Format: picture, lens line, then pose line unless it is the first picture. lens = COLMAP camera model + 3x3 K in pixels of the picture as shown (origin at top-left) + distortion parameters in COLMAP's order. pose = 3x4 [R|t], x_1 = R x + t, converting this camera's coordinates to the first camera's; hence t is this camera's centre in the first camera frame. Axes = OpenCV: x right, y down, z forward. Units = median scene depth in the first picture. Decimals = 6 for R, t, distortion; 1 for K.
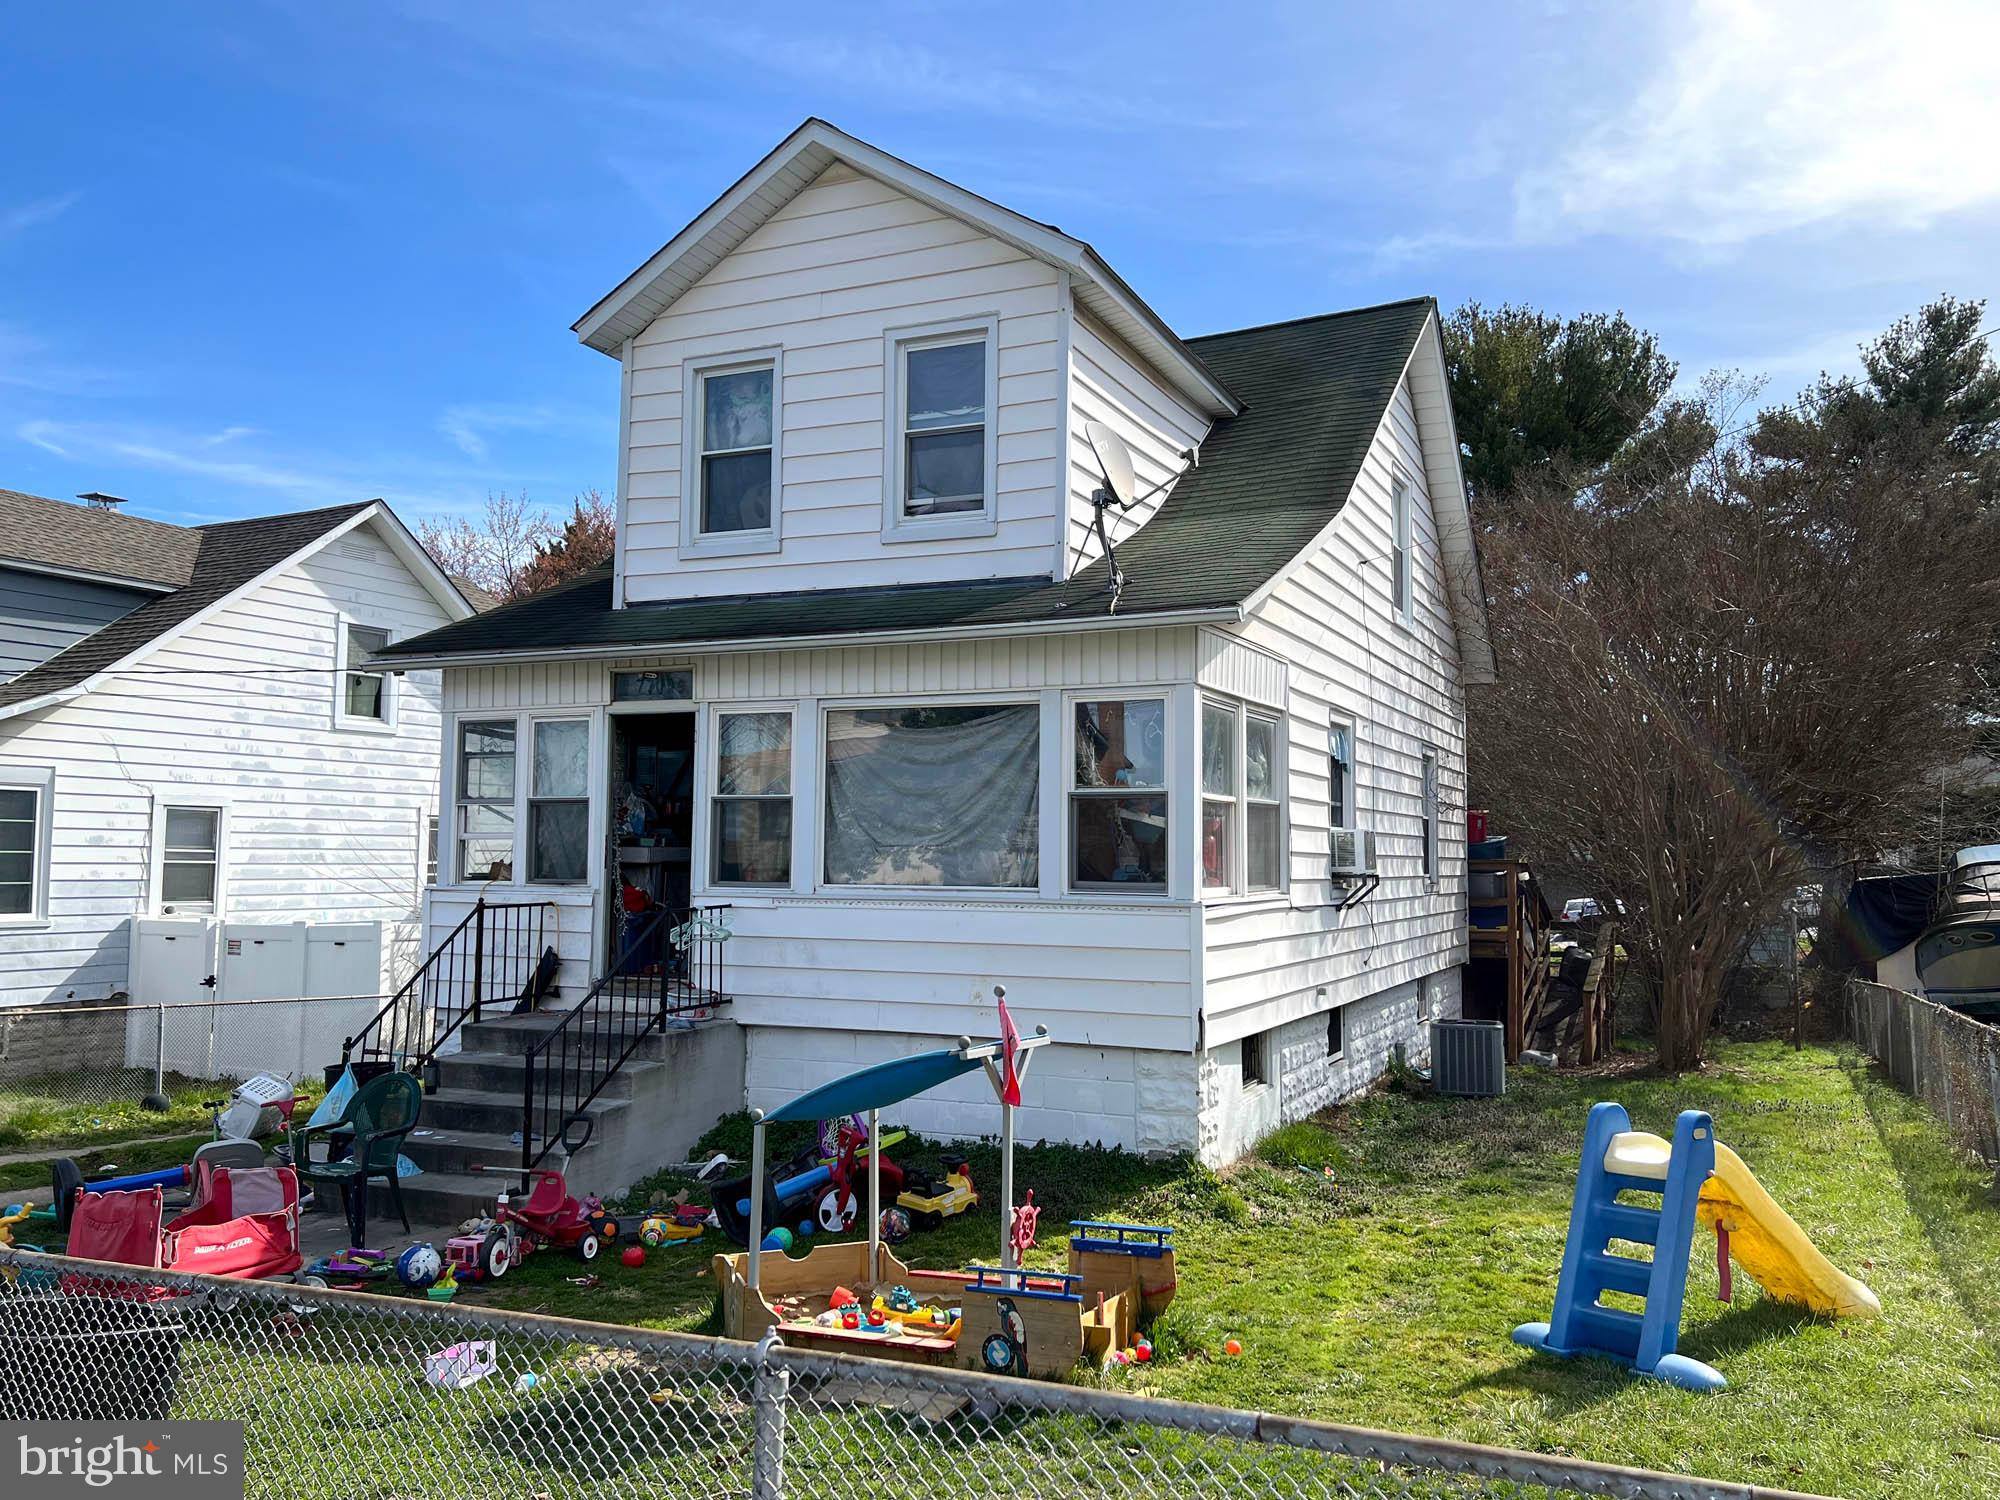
lens RADIAL K [[1619.1, 0, 1005.0], [0, 1619.1, 757.8], [0, 0, 1]] dist [0.045067, 0.000960]
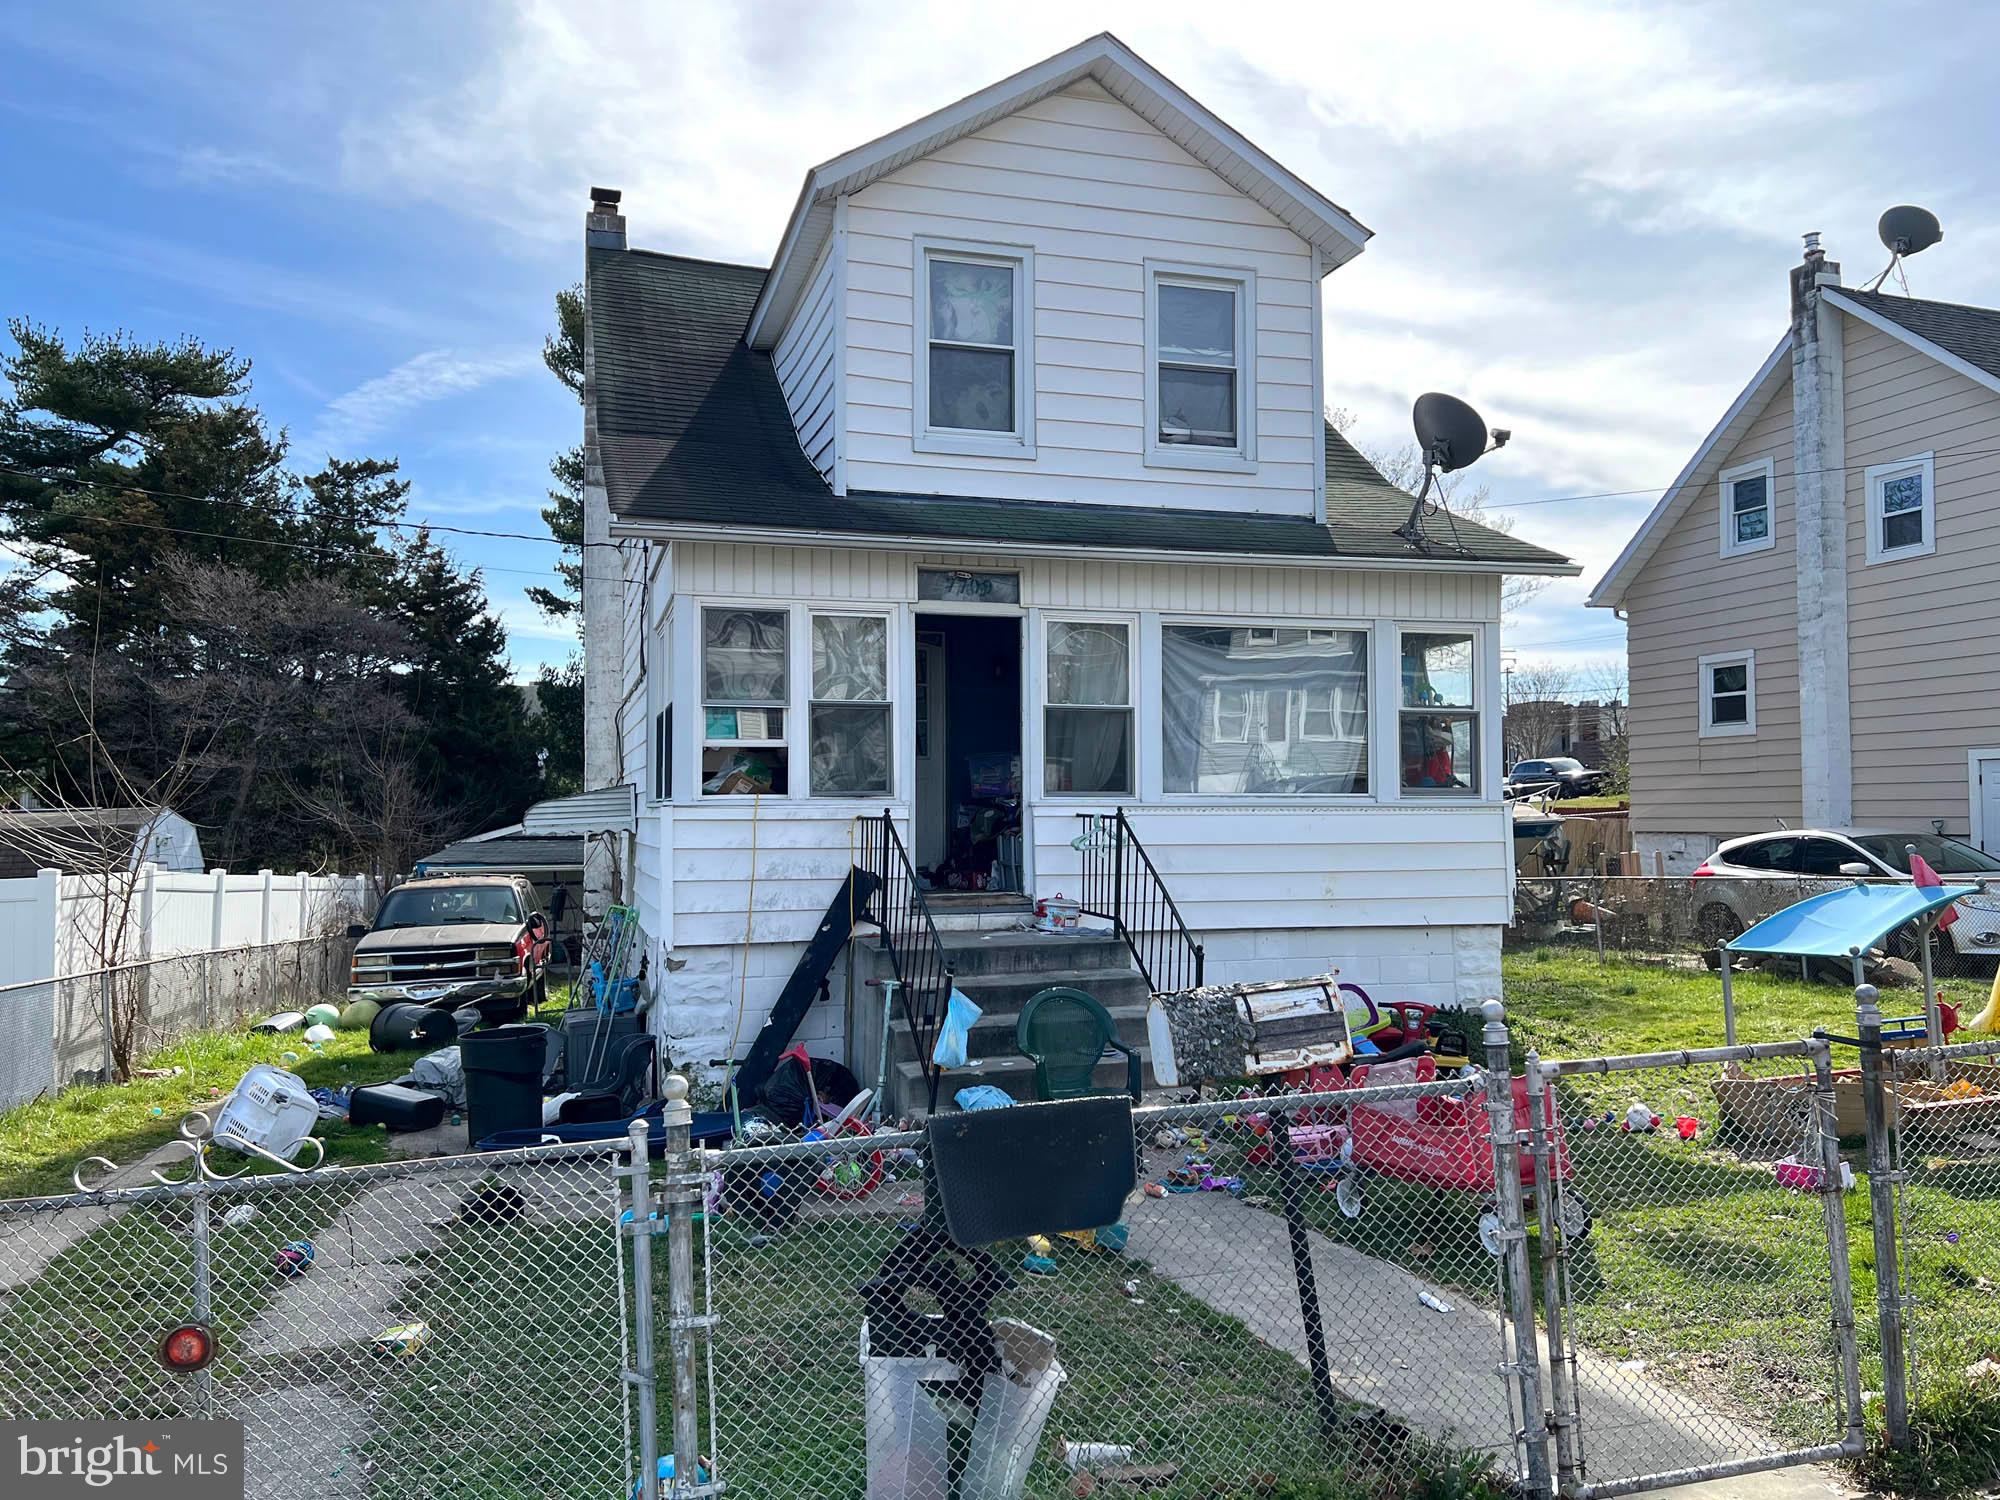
lens RADIAL K [[1525.6, 0, 1001.6], [0, 1525.6, 742.6], [0, 0, 1]] dist [0.031254, -0.002670]
pose [[0.754160, 0.014522, 0.656530, -0.785407], [-0.032852, 0.999338, 0.015633, 0.032234], [-0.655869, -0.033358, 0.754138, 0.319516]]
